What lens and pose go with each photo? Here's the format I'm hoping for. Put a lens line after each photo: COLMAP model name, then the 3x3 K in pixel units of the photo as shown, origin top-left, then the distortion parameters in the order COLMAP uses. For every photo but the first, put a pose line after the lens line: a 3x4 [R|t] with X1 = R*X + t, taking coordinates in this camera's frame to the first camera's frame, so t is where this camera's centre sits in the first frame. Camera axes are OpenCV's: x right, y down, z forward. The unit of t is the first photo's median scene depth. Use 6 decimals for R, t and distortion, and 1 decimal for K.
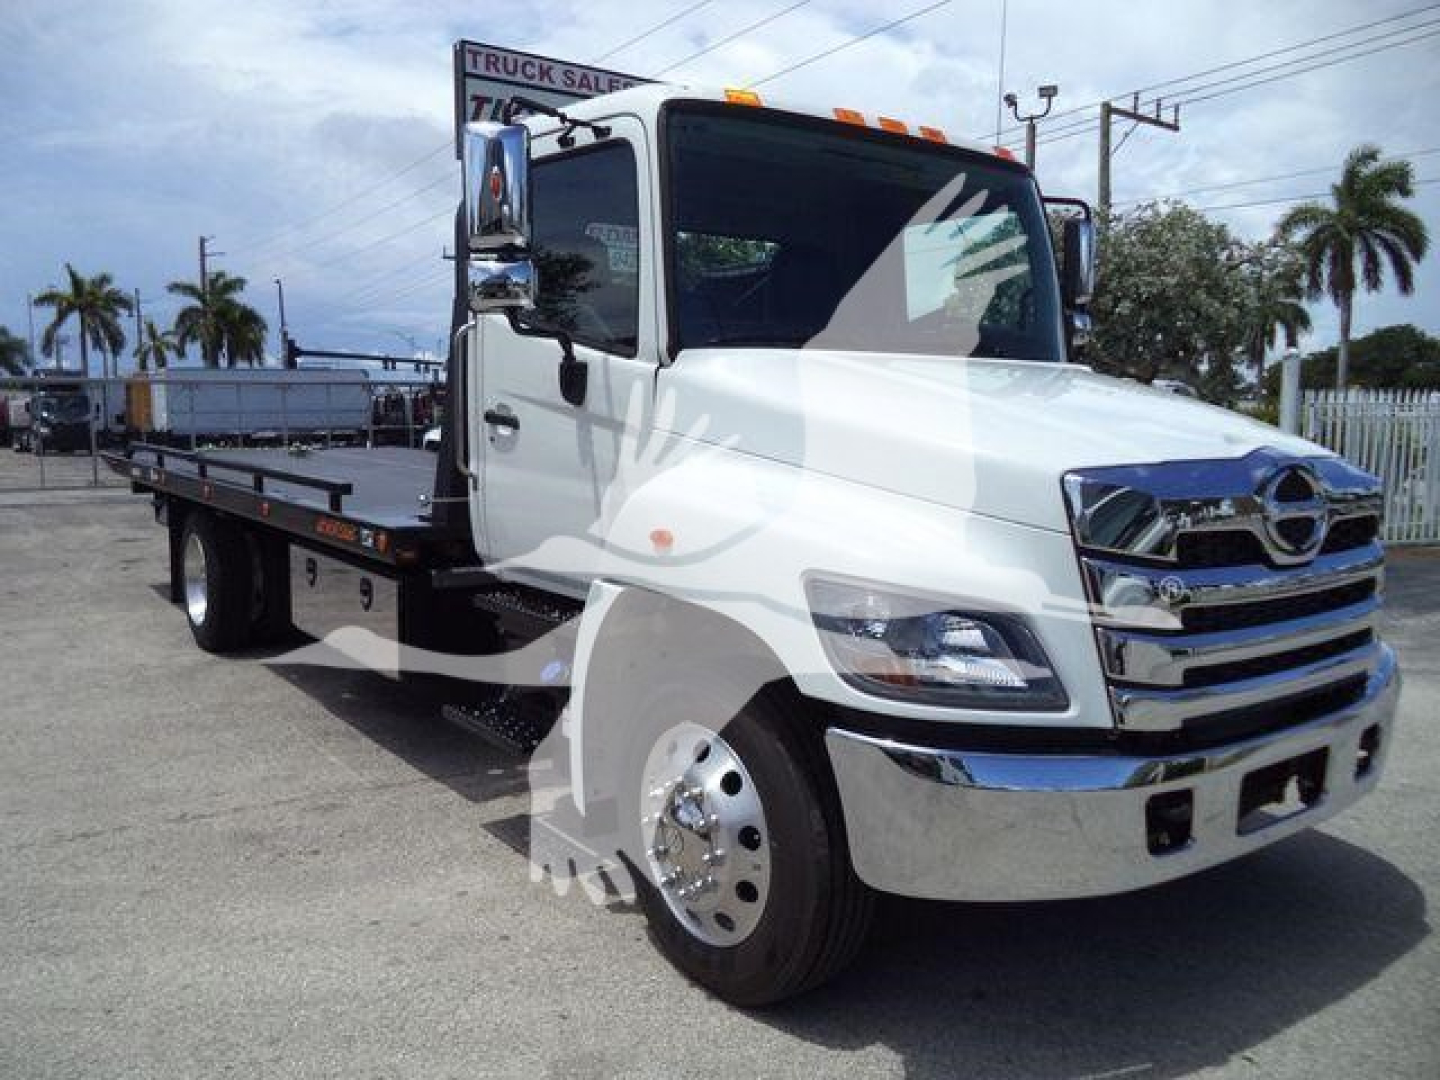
lens RADIAL K [[1130.2, 0, 713.3], [0, 1130.2, 540.0], [0, 0, 1]] dist [-0.009468, -0.015827]
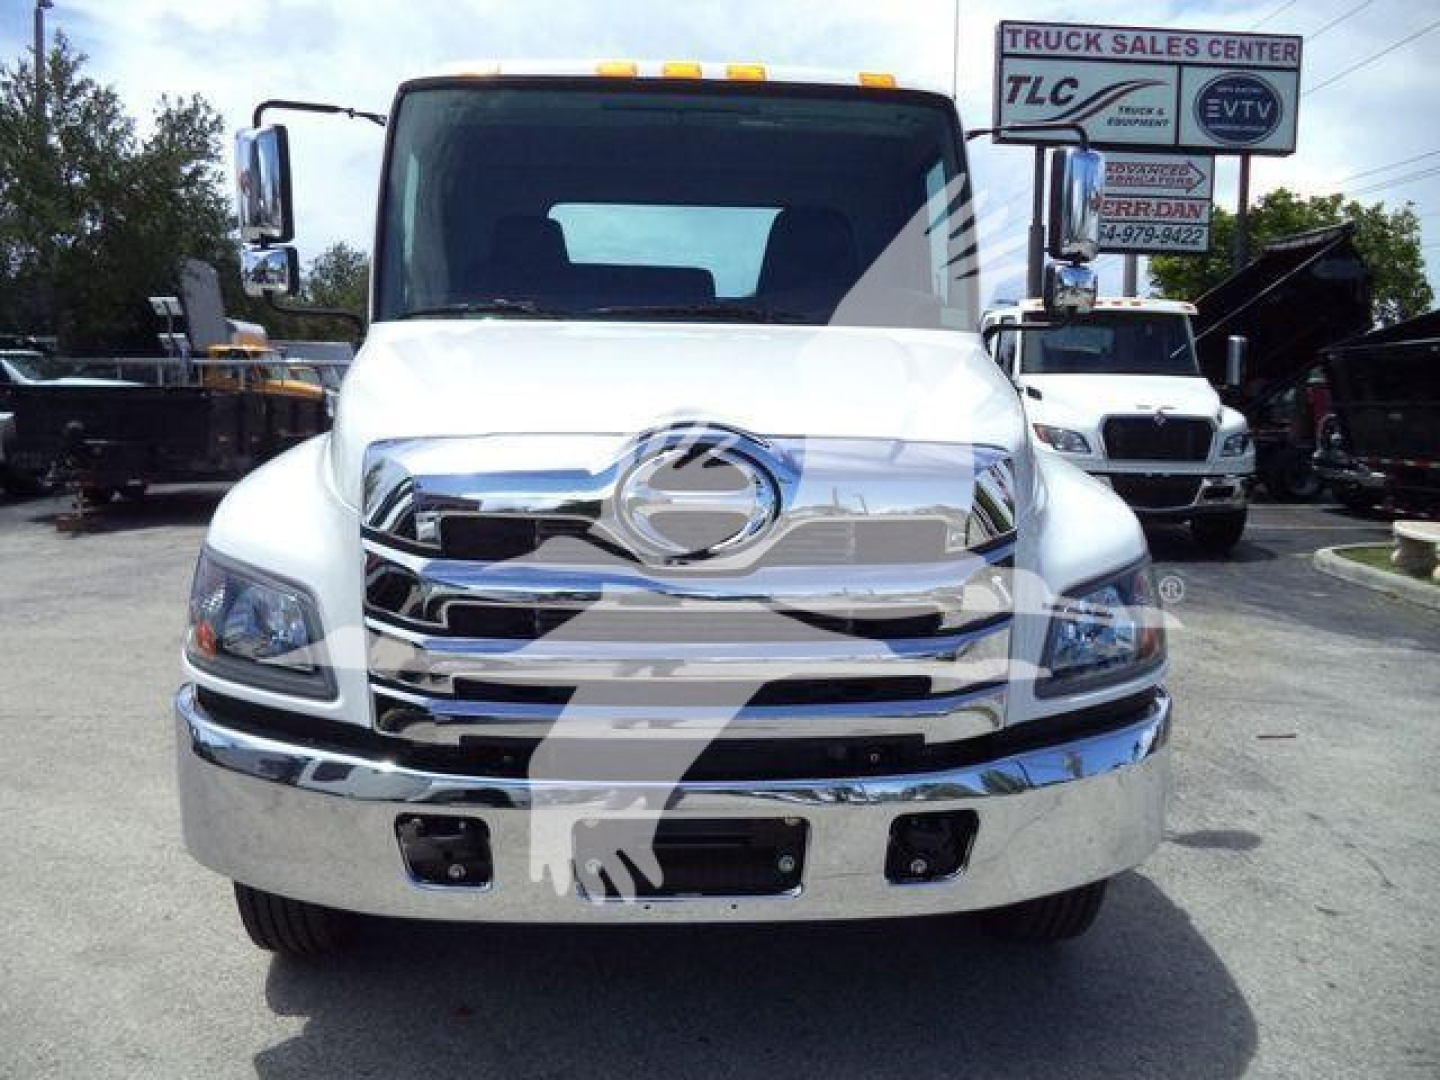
lens RADIAL K [[1130.2, 0, 714.9], [0, 1130.2, 541.6], [0, 0, 1]] dist [-0.009468, -0.015827]
pose [[0.845516, 0.076466, -0.528446, 0.116193], [-0.071477, 0.996994, 0.029901, -0.003387], [0.529144, 0.012489, 0.848440, 0.041766]]
